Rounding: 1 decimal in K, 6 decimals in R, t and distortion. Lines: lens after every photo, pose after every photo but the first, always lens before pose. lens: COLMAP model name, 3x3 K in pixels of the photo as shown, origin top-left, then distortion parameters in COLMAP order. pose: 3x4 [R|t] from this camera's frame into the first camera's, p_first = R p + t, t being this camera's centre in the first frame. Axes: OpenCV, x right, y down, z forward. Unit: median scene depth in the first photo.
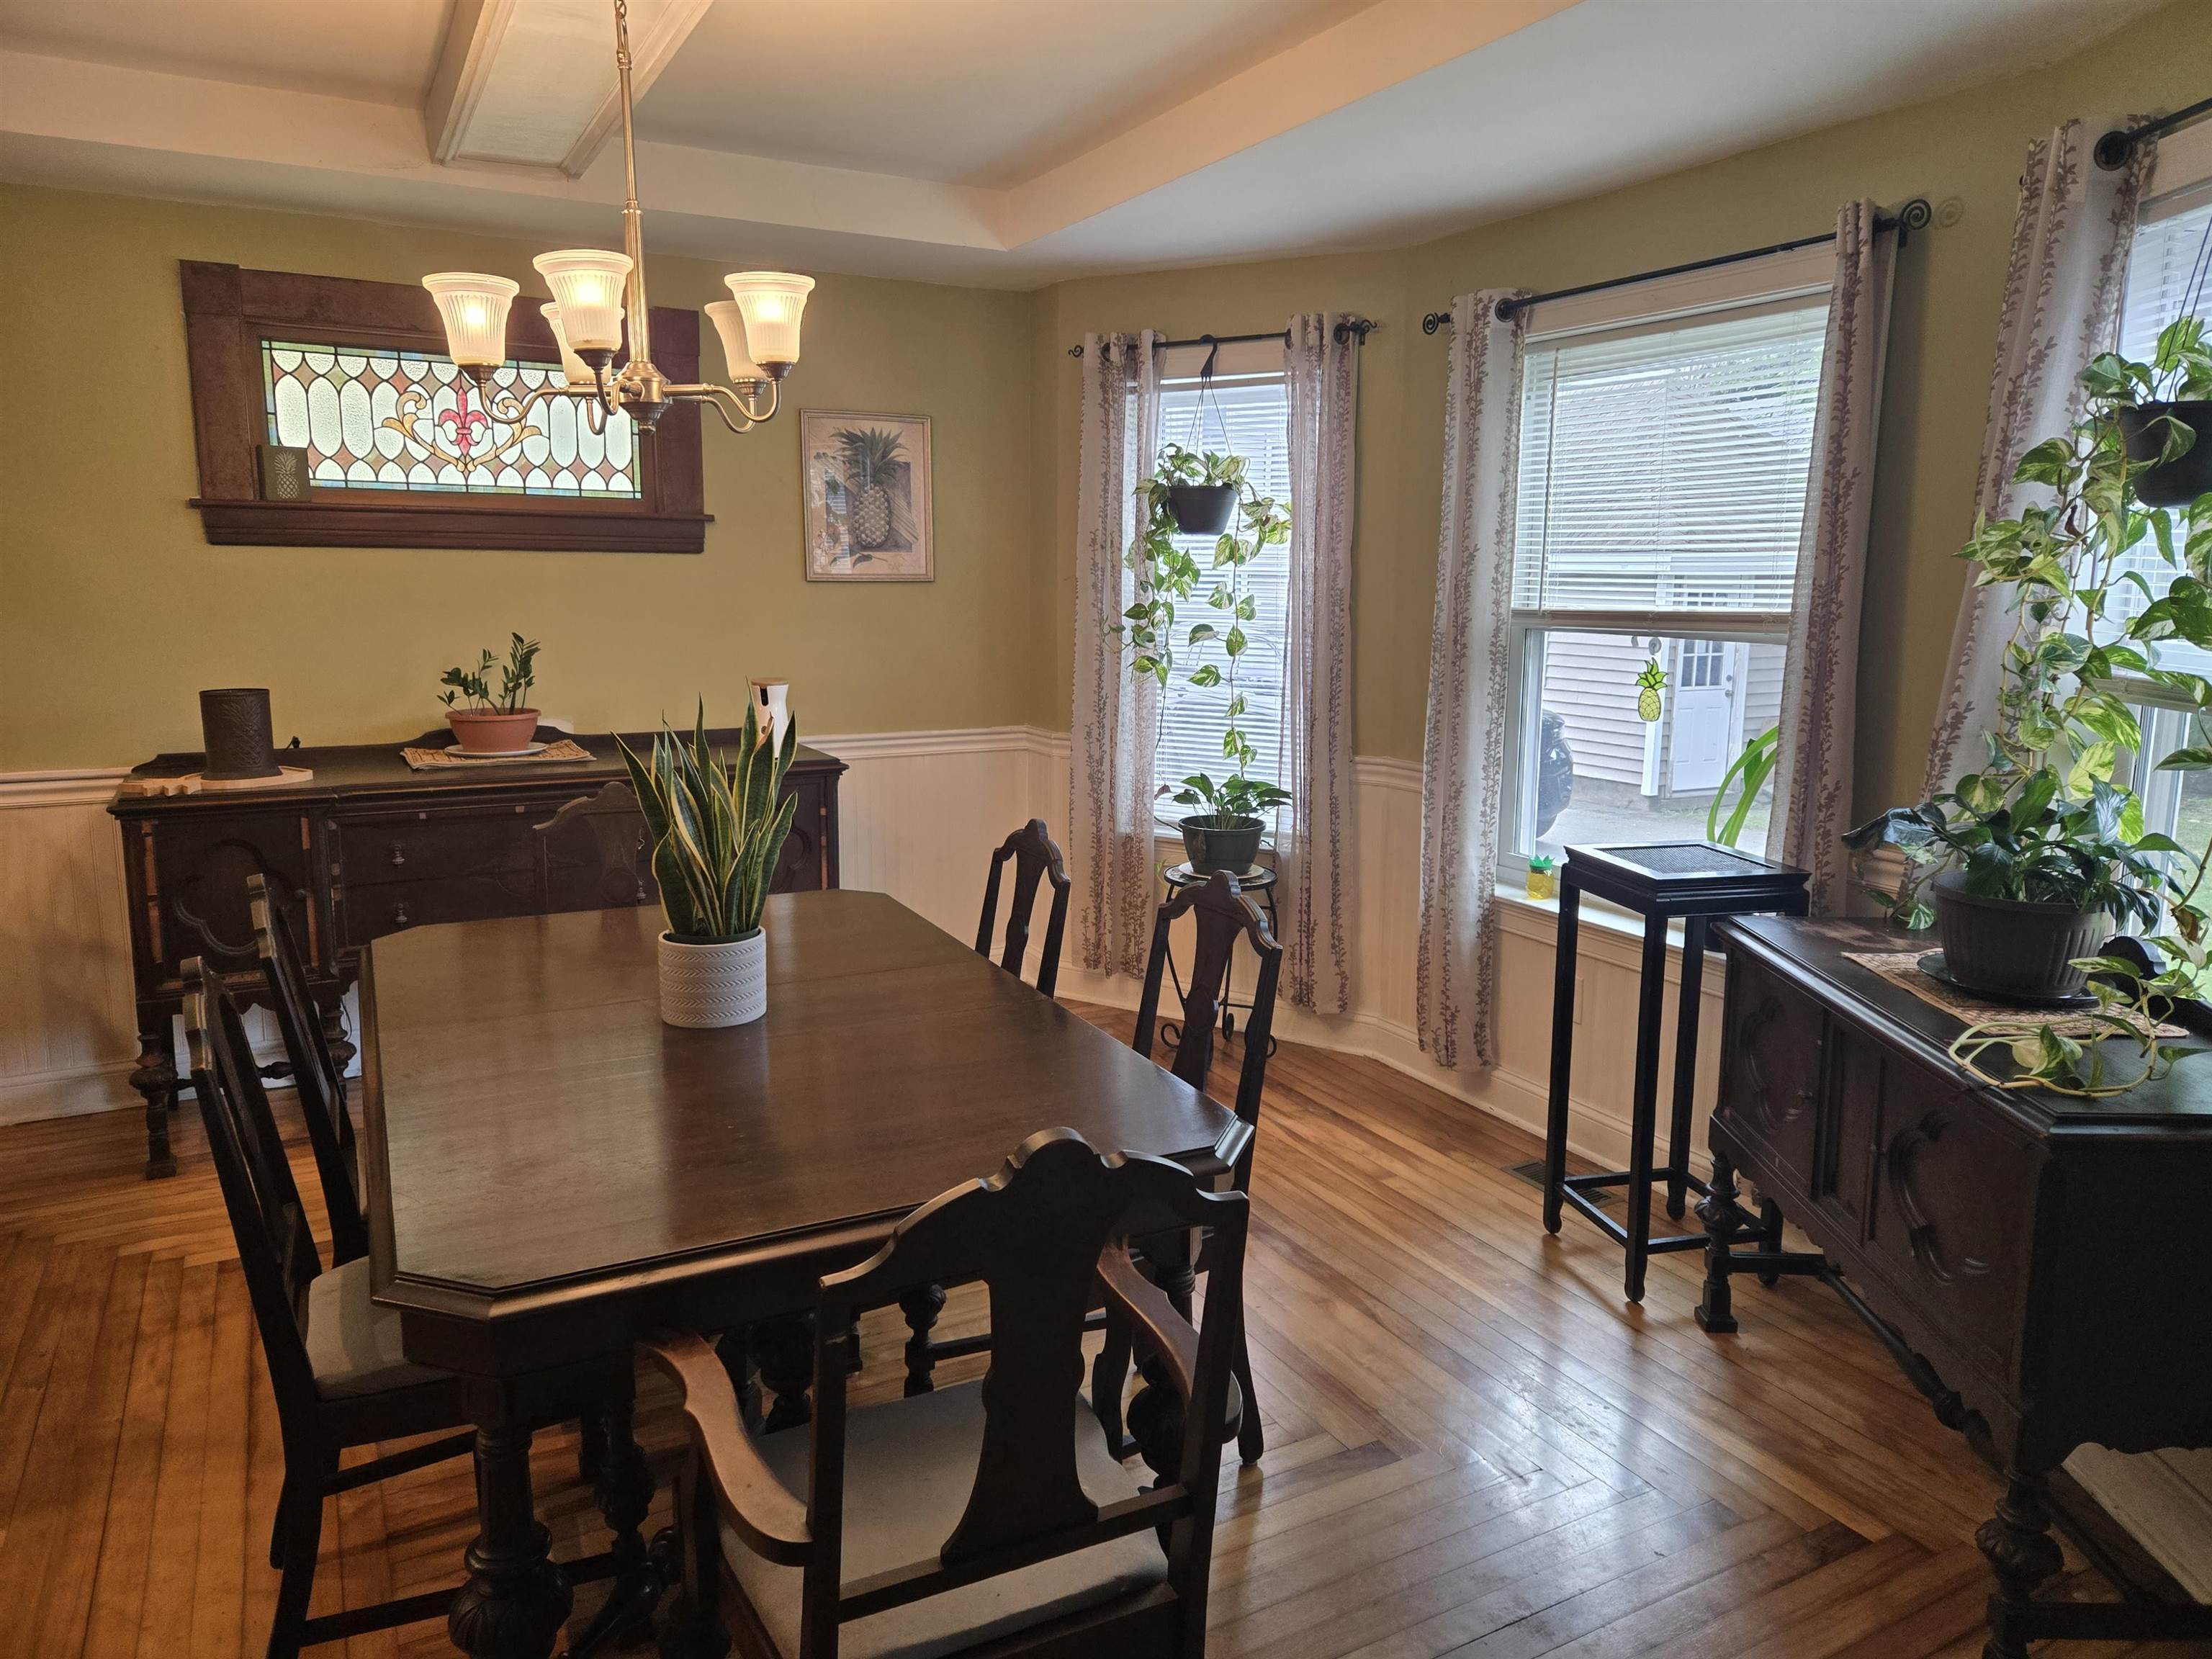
lens RADIAL K [[1478.7, 0, 1106.2], [0, 1478.7, 801.5], [0, 0, 1]] dist [0.085004, -0.076027]
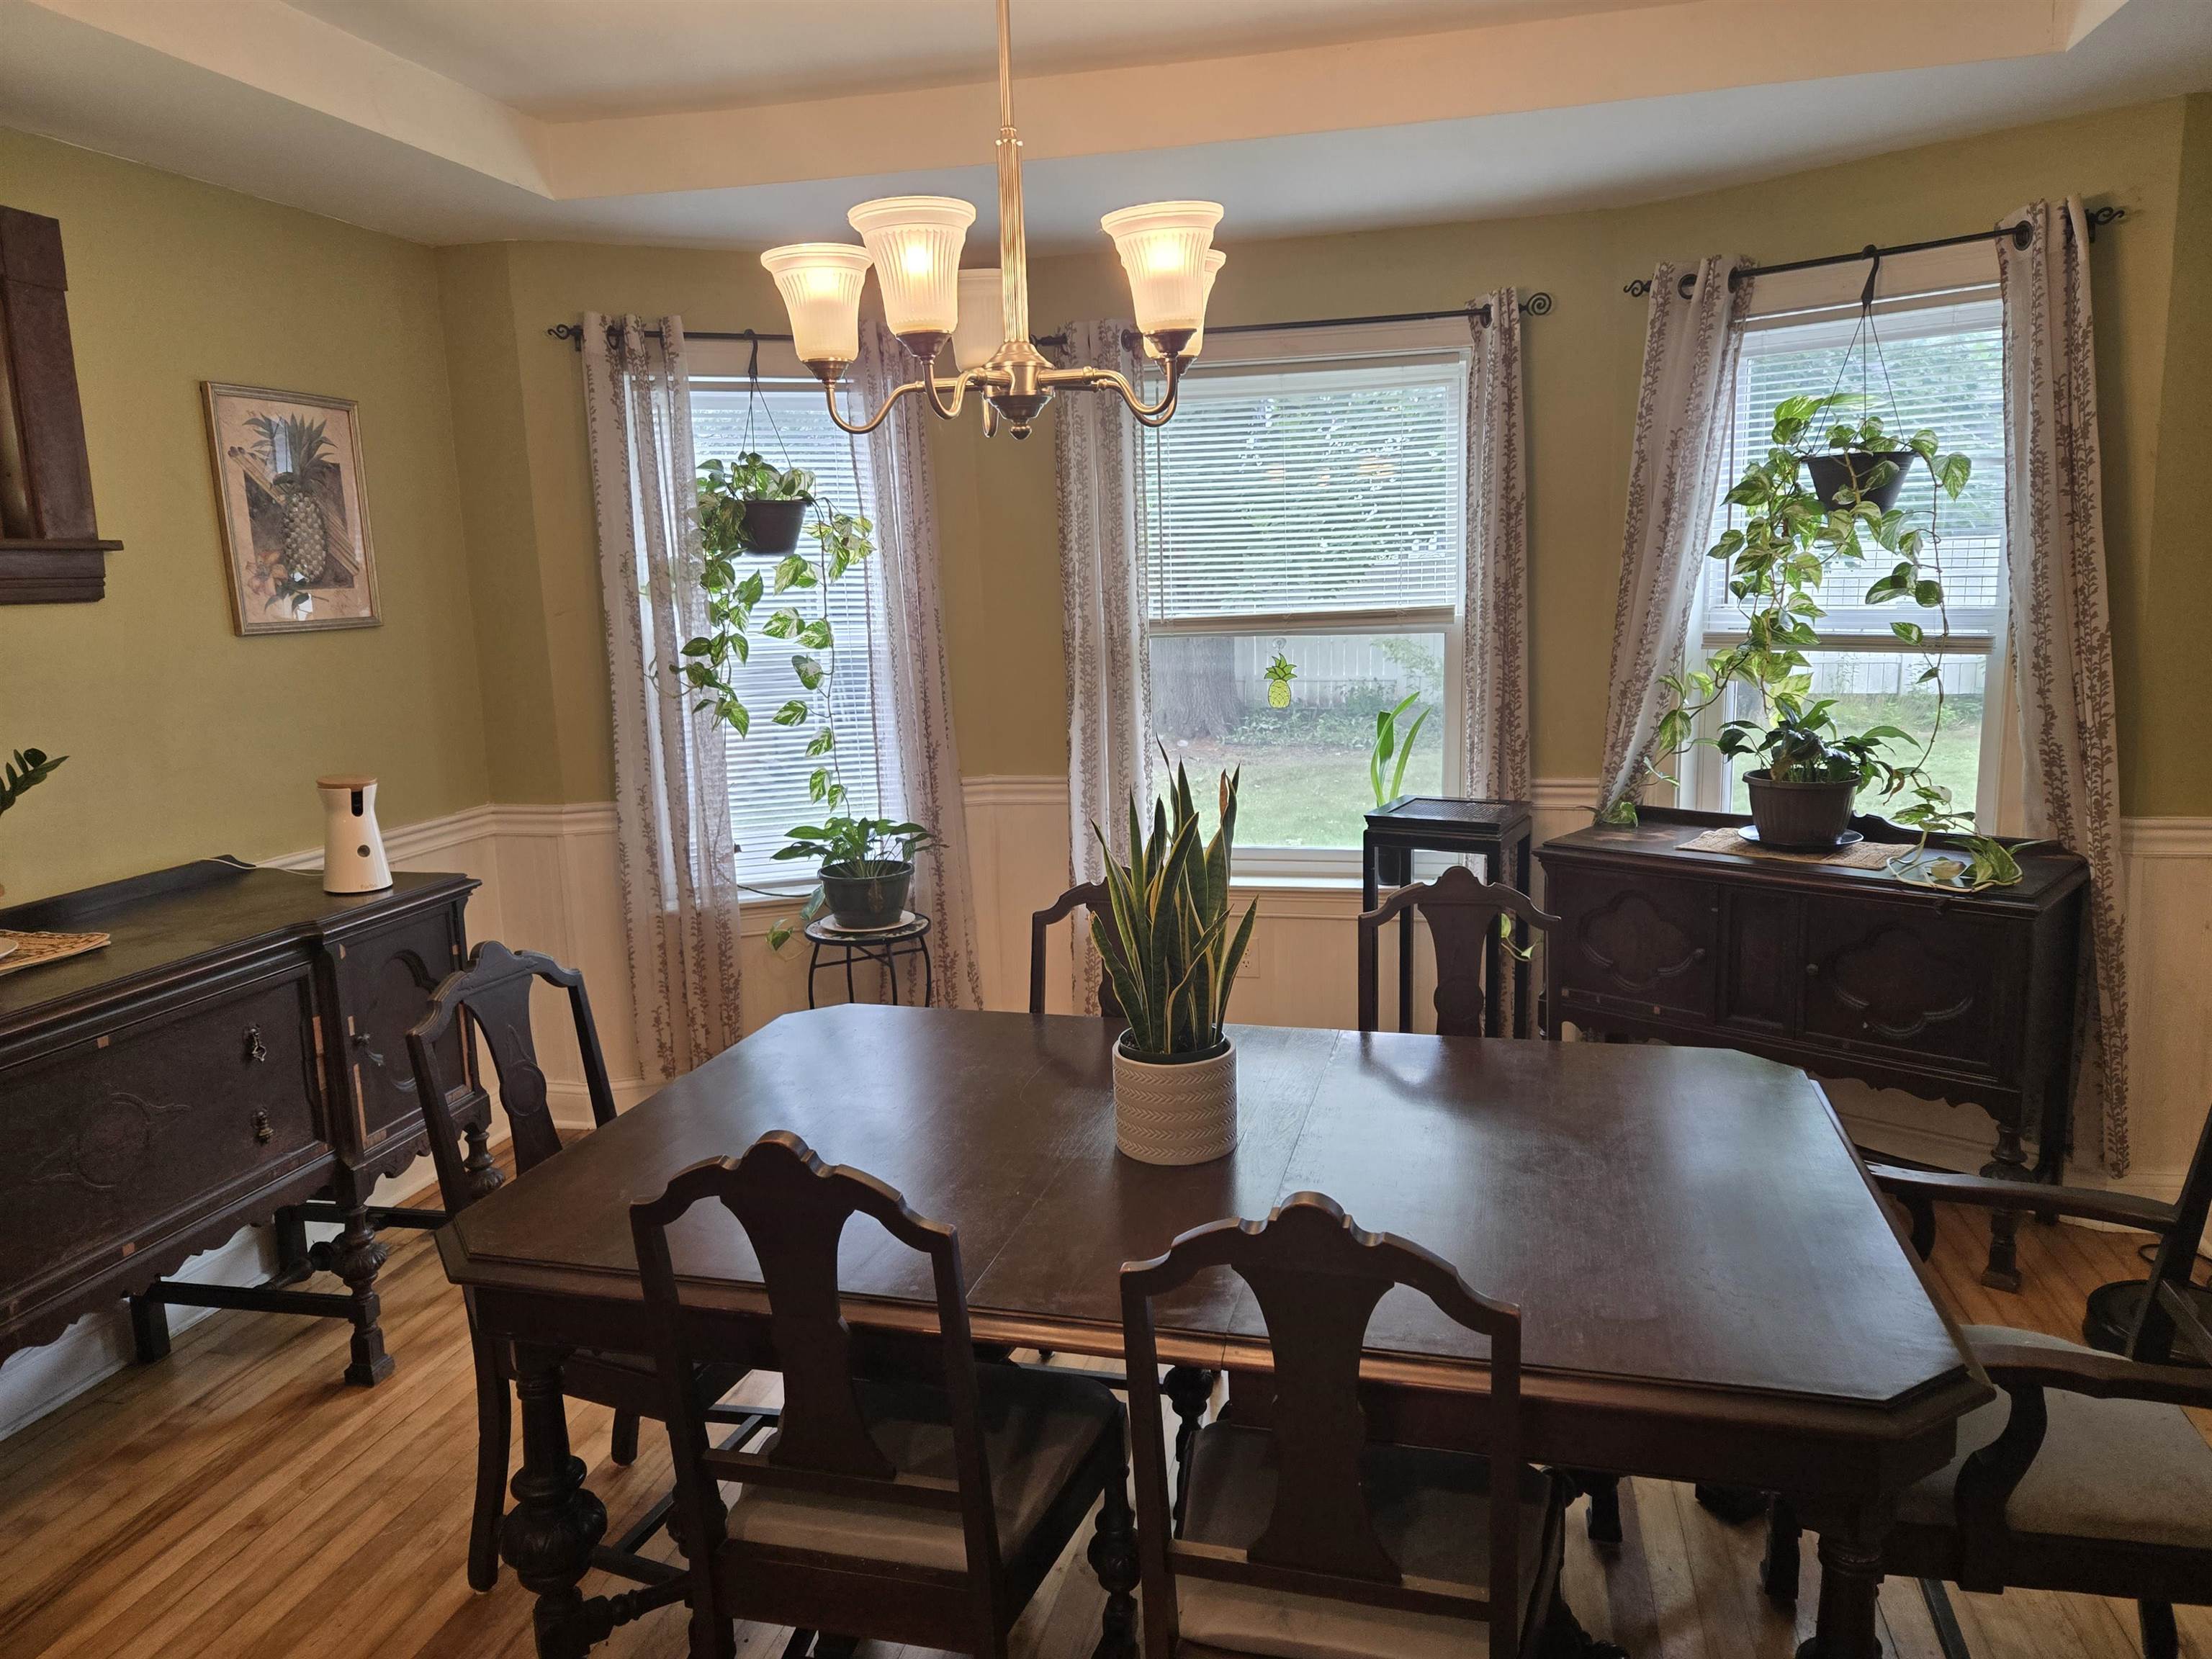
lens RADIAL K [[1487.3, 0, 1121.3], [0, 1487.3, 819.2], [0, 0, 1]] dist [0.080184, -0.062077]
pose [[0.661796, -0.152360, 0.734038, -0.506319], [0.152468, 0.986021, 0.067200, -0.055823], [-0.734016, 0.067445, 0.675775, 0.265640]]
